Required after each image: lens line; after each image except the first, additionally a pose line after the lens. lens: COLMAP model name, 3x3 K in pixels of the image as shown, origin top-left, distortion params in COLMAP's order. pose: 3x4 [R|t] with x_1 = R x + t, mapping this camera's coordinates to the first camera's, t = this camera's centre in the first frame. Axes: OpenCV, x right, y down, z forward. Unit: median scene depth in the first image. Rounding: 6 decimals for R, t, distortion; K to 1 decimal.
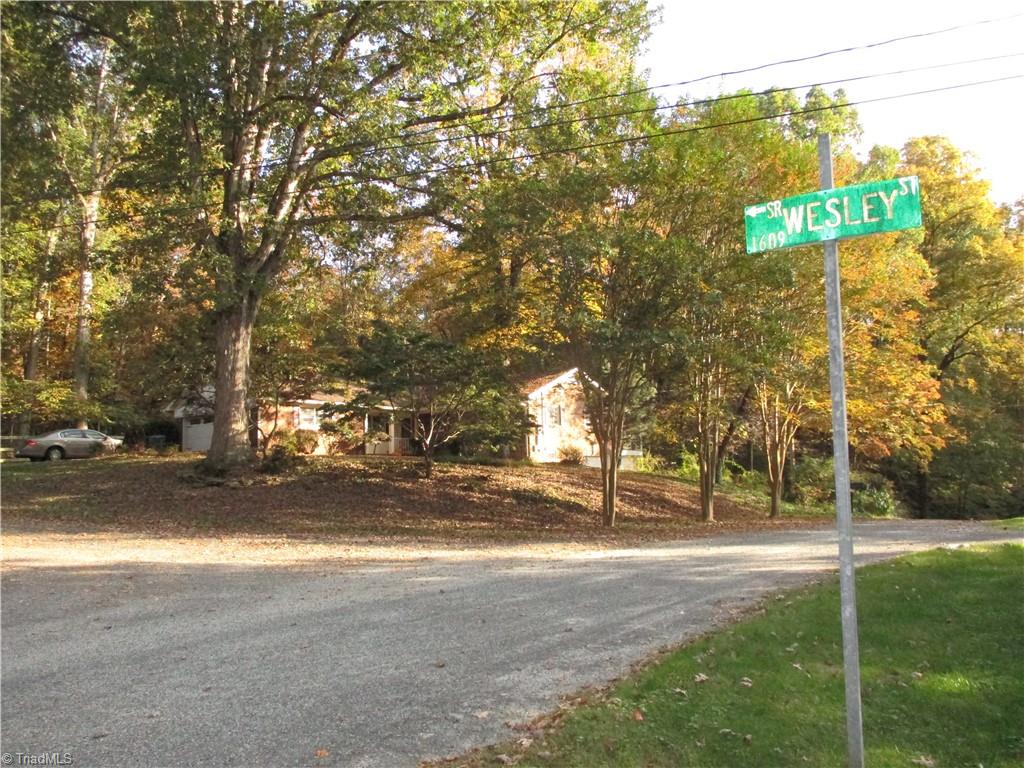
lens RADIAL K [[868.5, 0, 512.0], [0, 868.5, 384.0], [0, 0, 1]] dist [-0.019413, 0.006397]
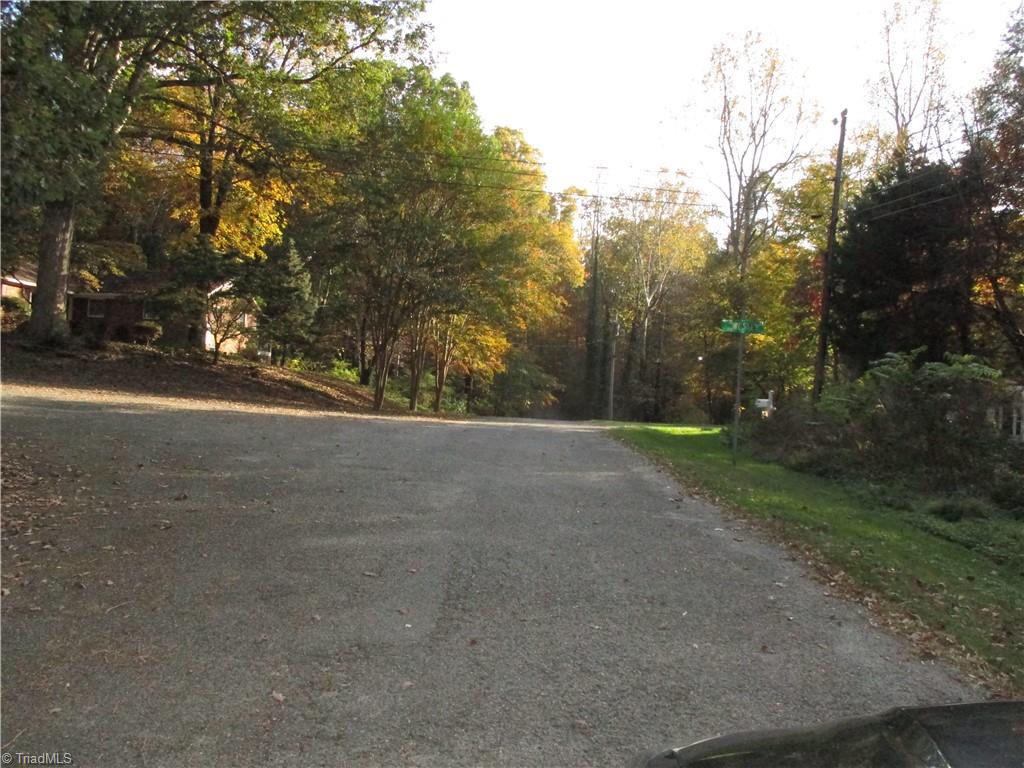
lens RADIAL K [[868.5, 0, 512.0], [0, 868.5, 384.0], [0, 0, 1]] dist [-0.019413, 0.006397]
pose [[0.842040, 0.063427, 0.535674, -0.418830], [-0.115891, 0.991145, 0.064814, 0.007609], [-0.526819, -0.116656, 0.841934, -0.284353]]
